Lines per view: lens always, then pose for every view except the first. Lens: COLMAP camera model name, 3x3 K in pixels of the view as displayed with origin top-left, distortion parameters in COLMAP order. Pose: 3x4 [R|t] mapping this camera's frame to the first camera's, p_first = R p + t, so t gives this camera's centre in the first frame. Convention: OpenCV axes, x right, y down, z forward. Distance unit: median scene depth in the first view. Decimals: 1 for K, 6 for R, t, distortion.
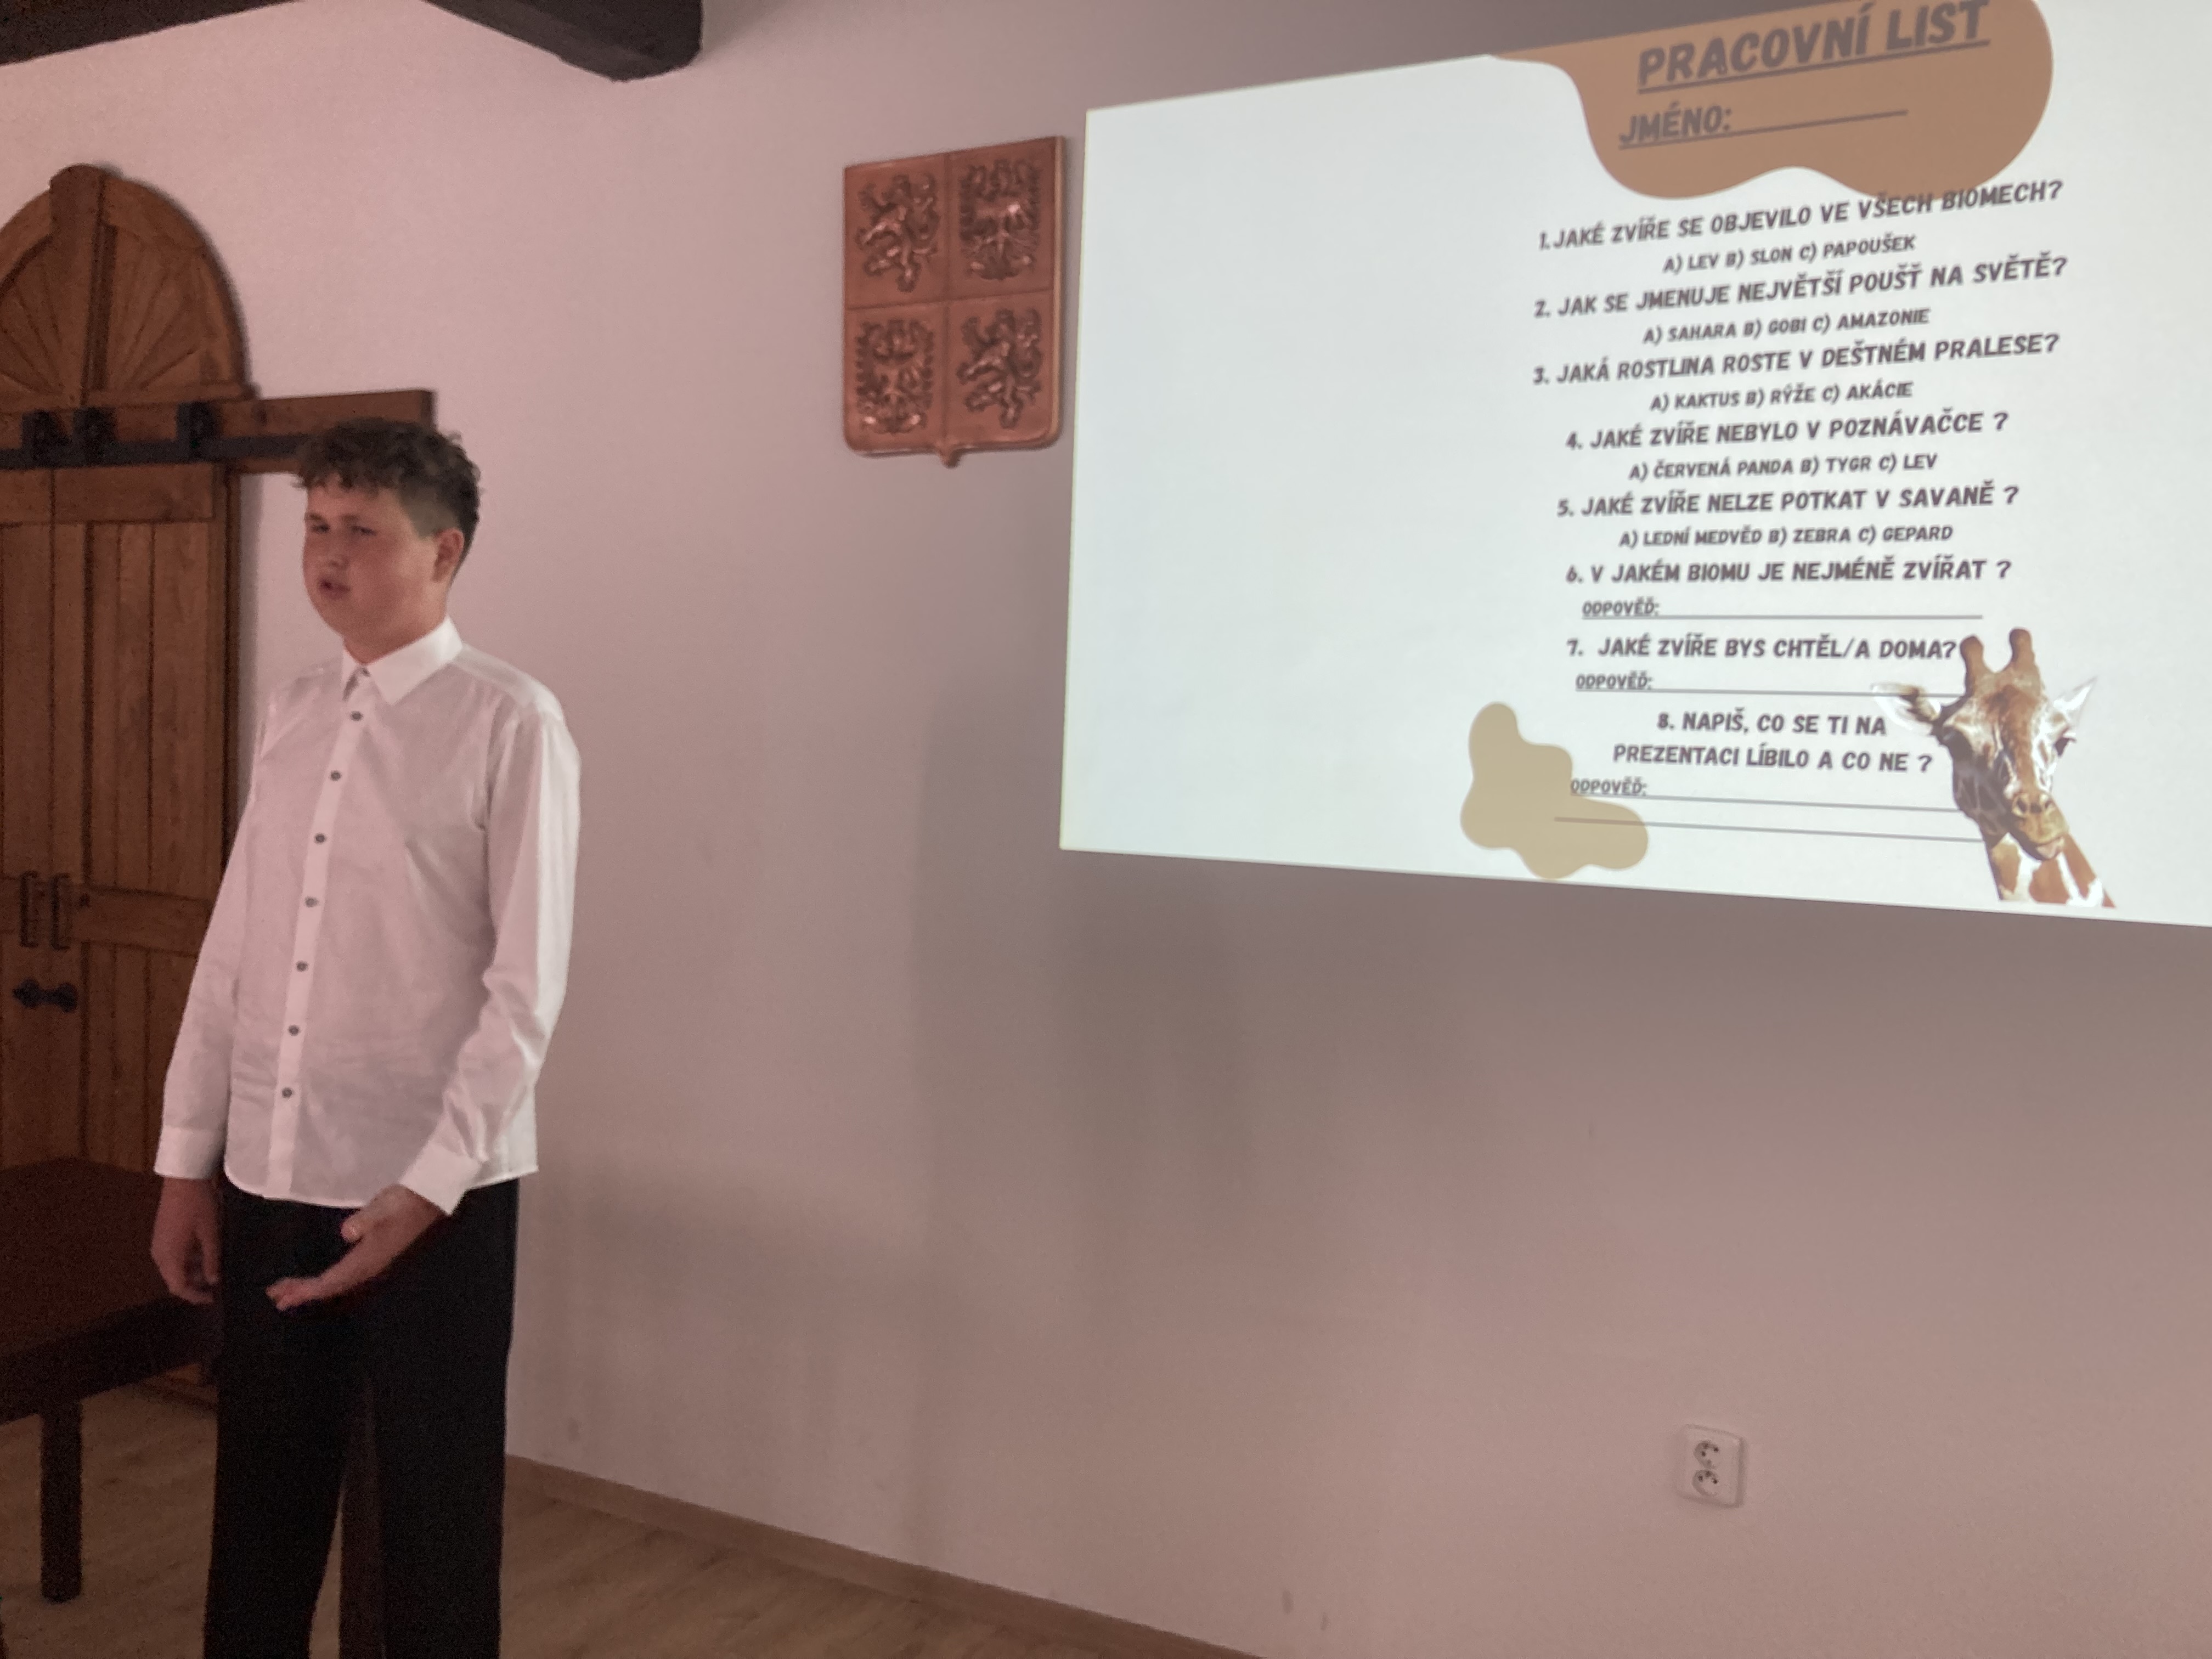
lens RADIAL K [[1824.6, 0, 1089.9], [0, 1824.6, 823.3], [0, 0, 1]] dist [0.017055, 0.006768]
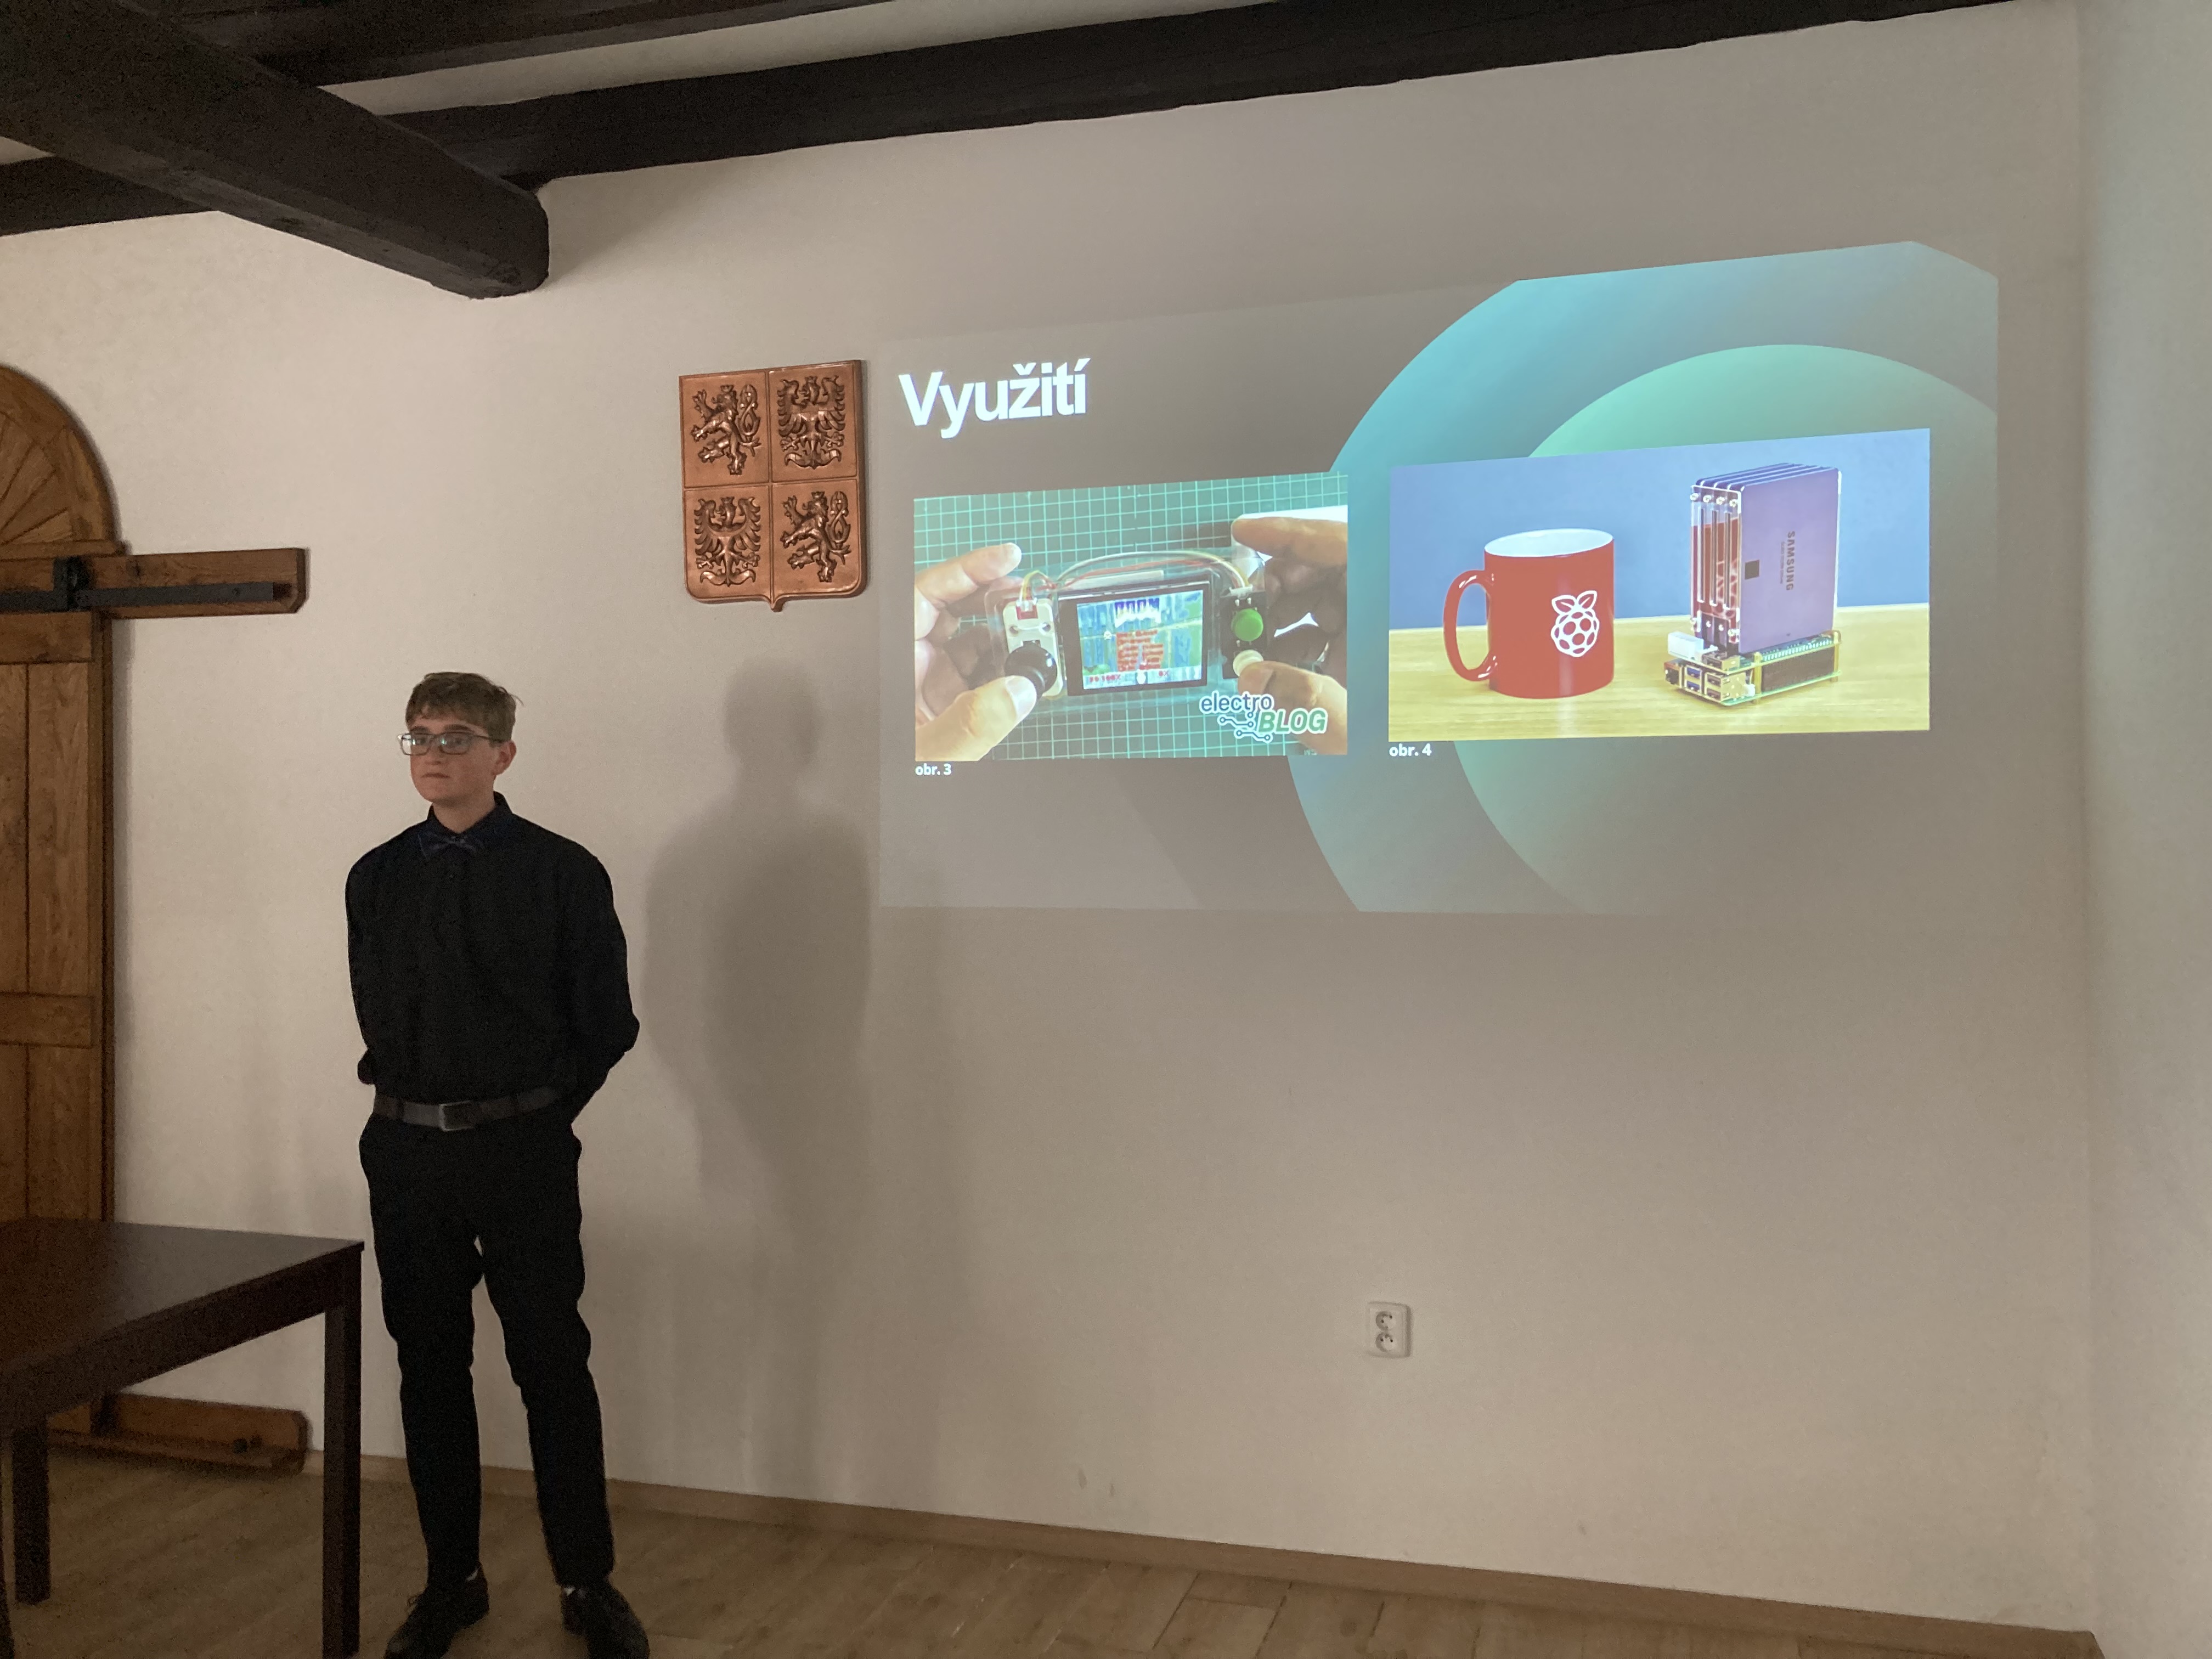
lens RADIAL K [[1824.6, 0, 1119.4], [0, 1824.6, 813.8], [0, 0, 1]] dist [0.017055, 0.006768]
pose [[0.978954, -0.037540, 0.200600, -0.102069], [0.048131, 0.997678, -0.048182, 0.017652], [-0.198326, 0.056823, 0.978488, -0.280053]]
